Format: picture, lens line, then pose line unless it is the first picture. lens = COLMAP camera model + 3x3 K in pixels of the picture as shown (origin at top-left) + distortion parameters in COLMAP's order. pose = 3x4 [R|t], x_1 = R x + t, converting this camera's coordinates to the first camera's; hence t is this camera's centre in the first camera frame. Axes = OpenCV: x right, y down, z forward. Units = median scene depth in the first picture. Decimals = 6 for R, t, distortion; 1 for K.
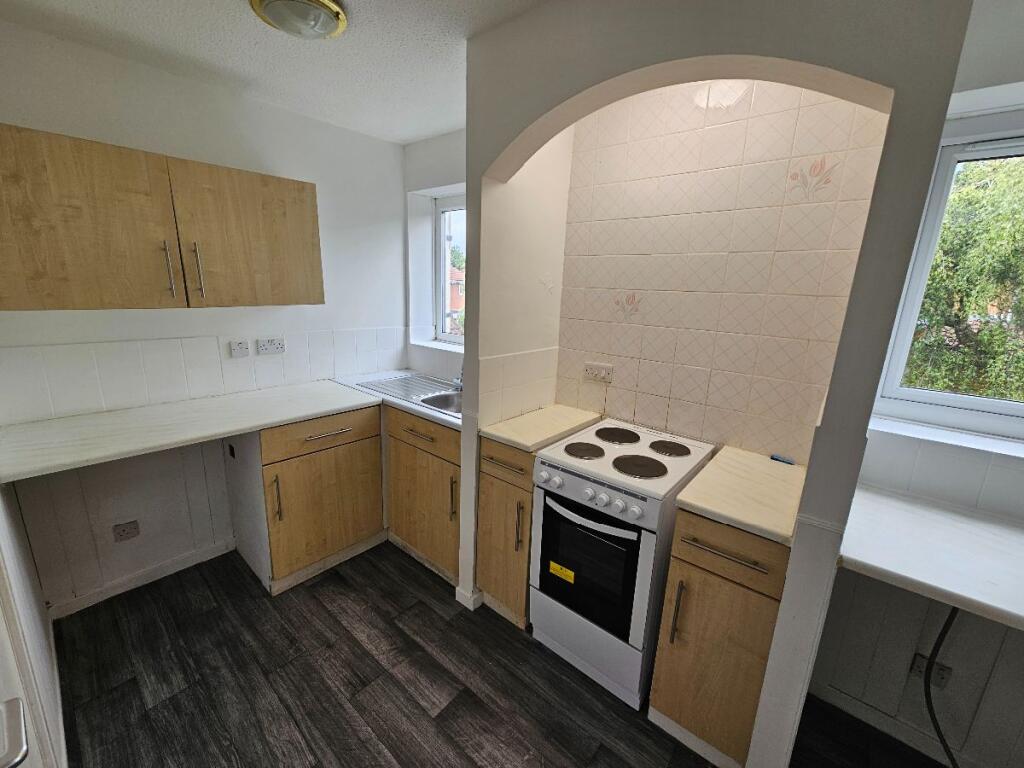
lens RADIAL K [[413.5, 0, 512.4], [0, 413.5, 385.6], [0, 0, 1]] dist [0.007279, -0.000047]
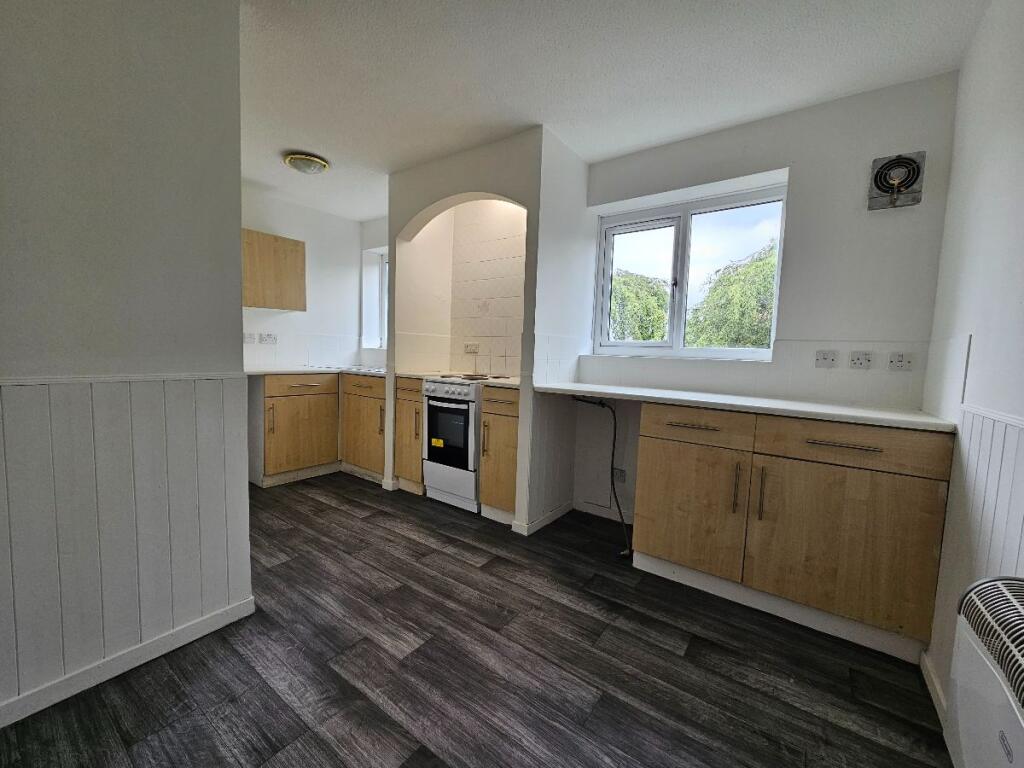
lens RADIAL K [[413.5, 0, 511.2], [0, 413.5, 385.0], [0, 0, 1]] dist [0.007279, -0.000047]
pose [[0.997182, -0.009302, 0.074446, 0.291620], [0.020661, 0.987964, -0.153296, 0.459386], [-0.072124, 0.154402, 0.985372, -0.797565]]
